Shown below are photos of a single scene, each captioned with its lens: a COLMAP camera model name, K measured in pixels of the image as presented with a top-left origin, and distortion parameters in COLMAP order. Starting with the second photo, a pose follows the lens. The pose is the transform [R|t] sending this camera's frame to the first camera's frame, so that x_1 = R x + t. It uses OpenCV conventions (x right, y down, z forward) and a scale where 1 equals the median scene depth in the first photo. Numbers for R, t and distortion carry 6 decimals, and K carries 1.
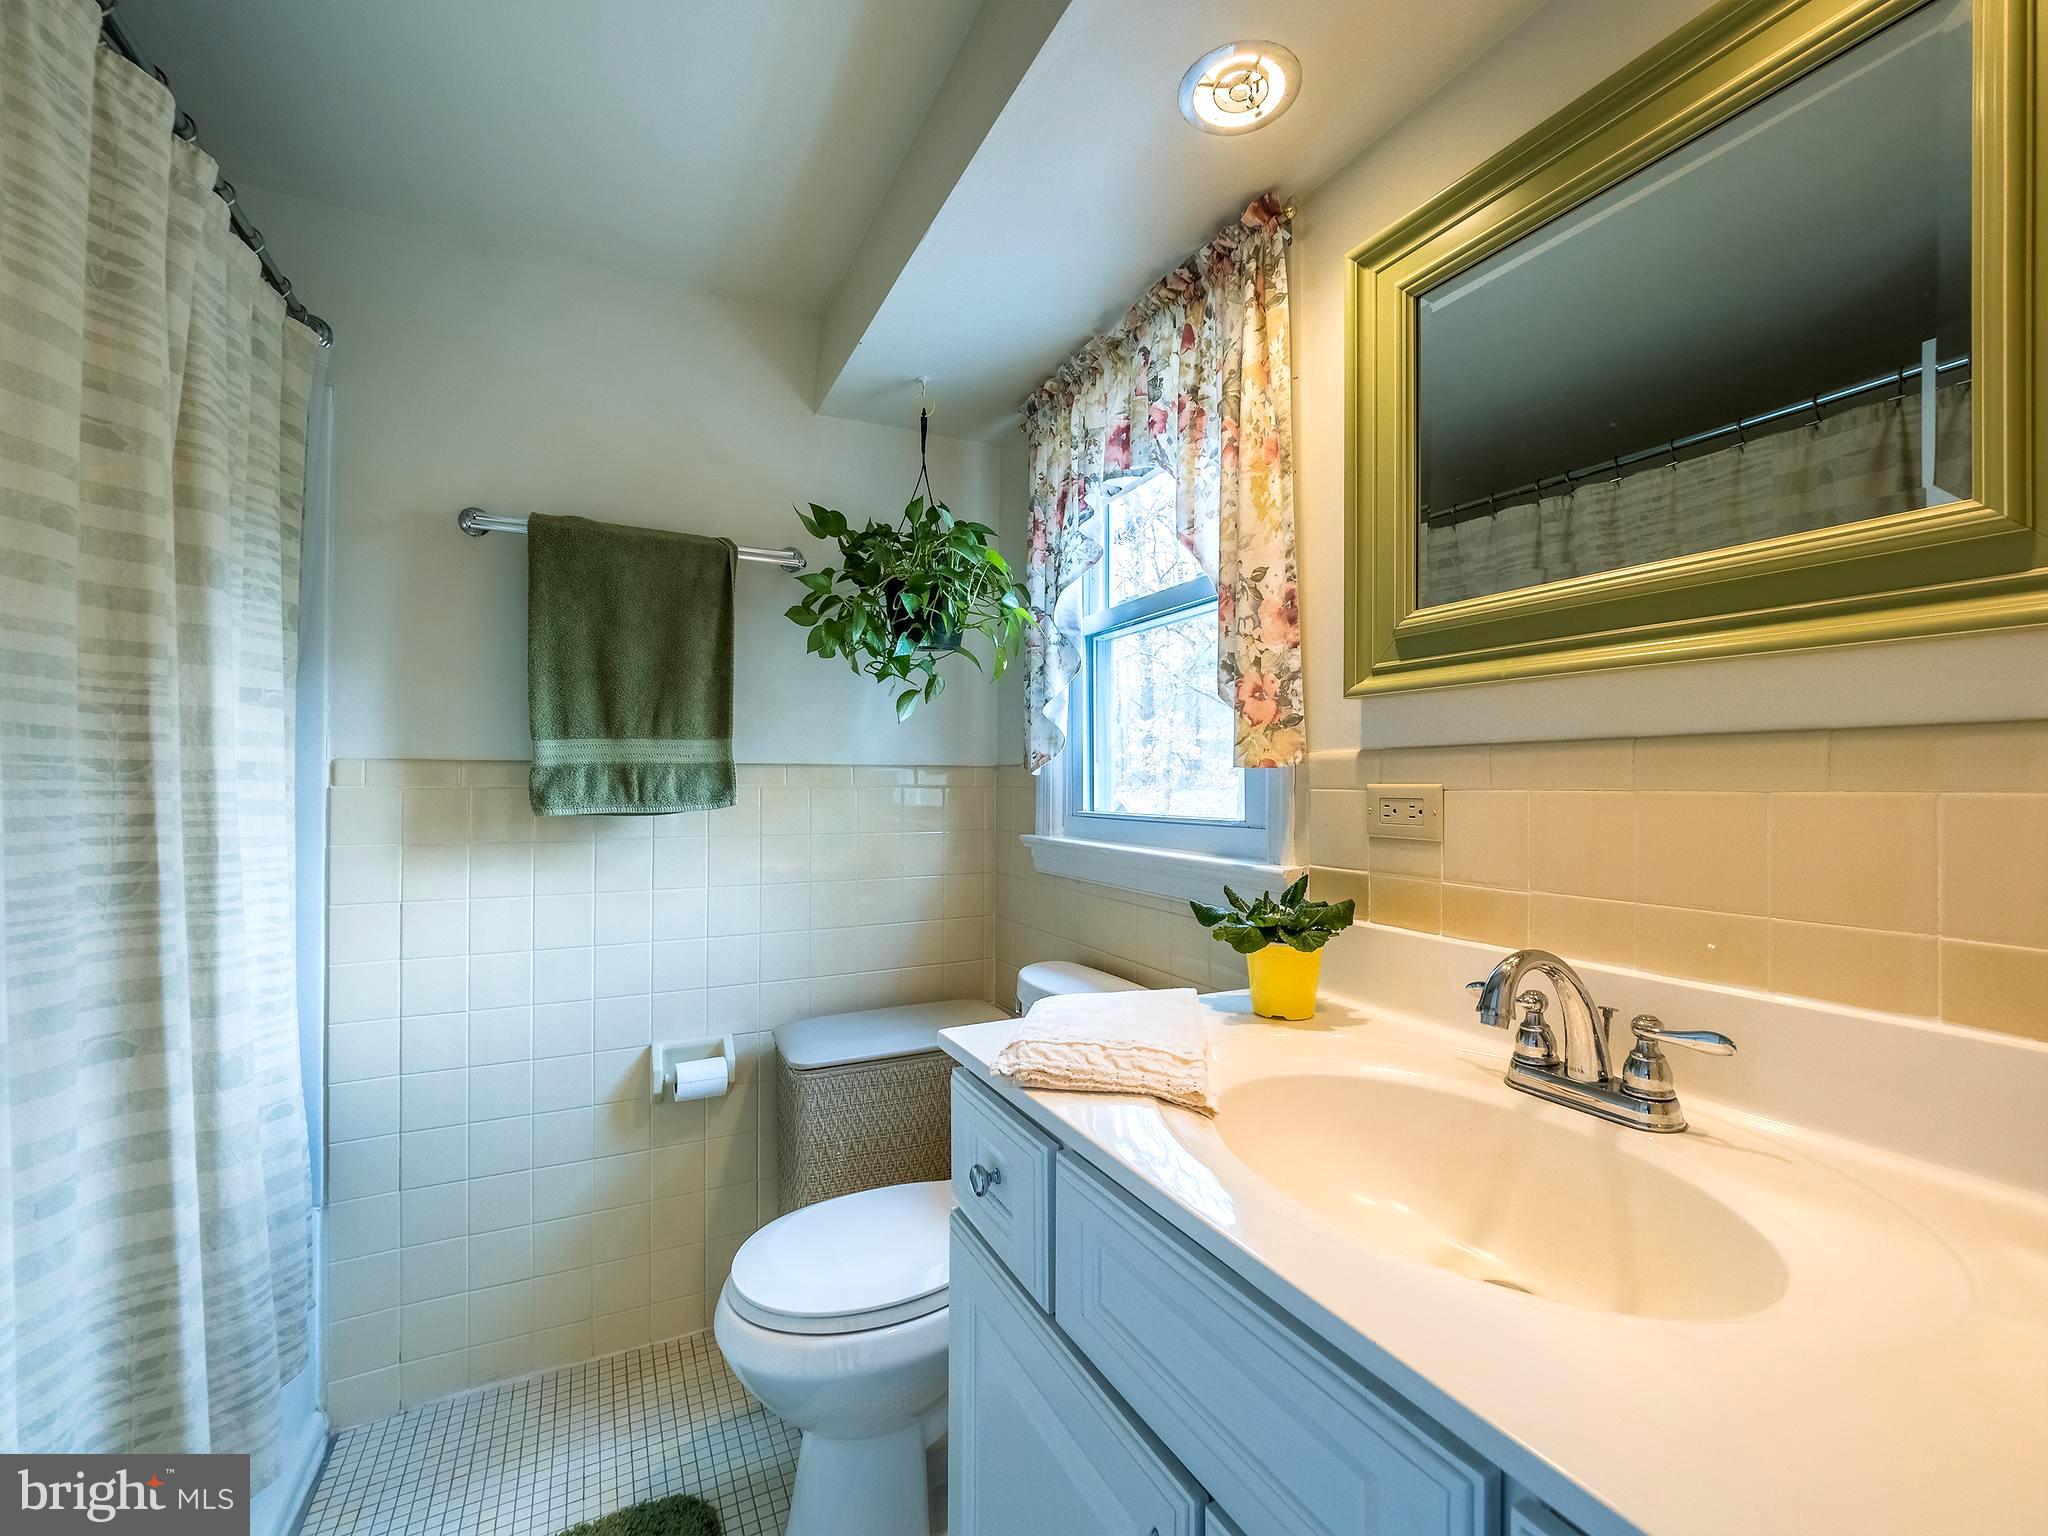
lens RADIAL K [[875.4, 0, 1046.9], [0, 875.4, 773.2], [0, 0, 1]] dist [-0.001925, -0.000662]
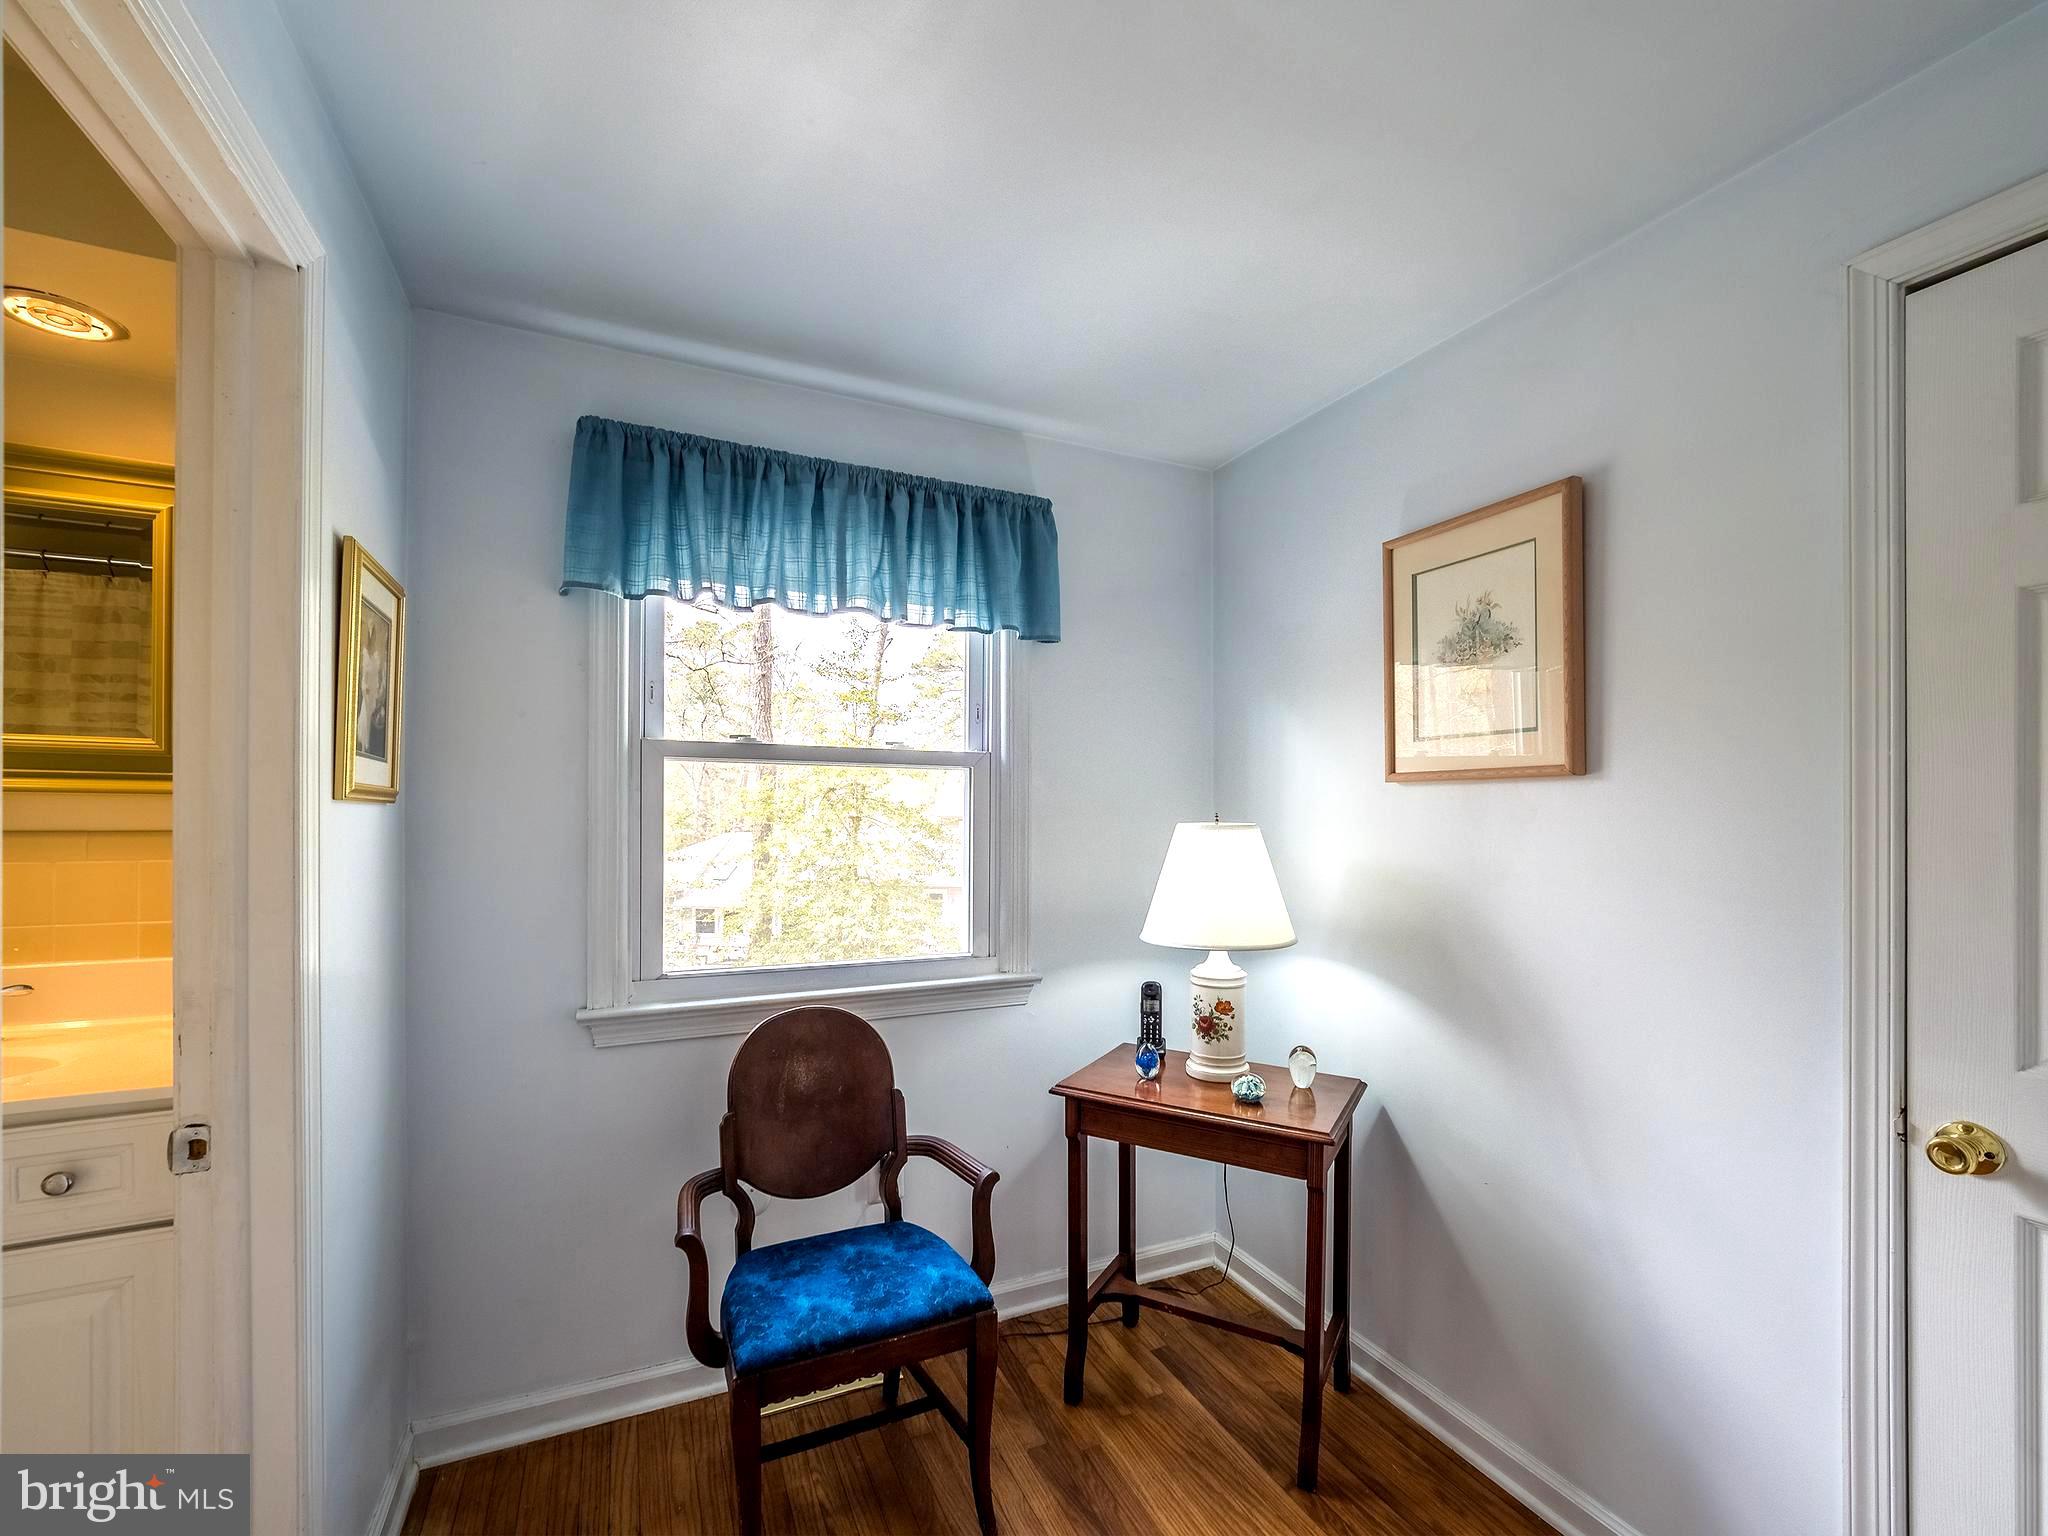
lens RADIAL K [[875.4, 0, 1046.9], [0, 875.4, 773.2], [0, 0, 1]] dist [-0.001925, -0.000662]
pose [[0.039860, 0.028603, 0.998796, -0.421800], [0.007678, 0.999552, -0.028931, -0.042712], [-0.999176, 0.008822, 0.039622, -0.524016]]
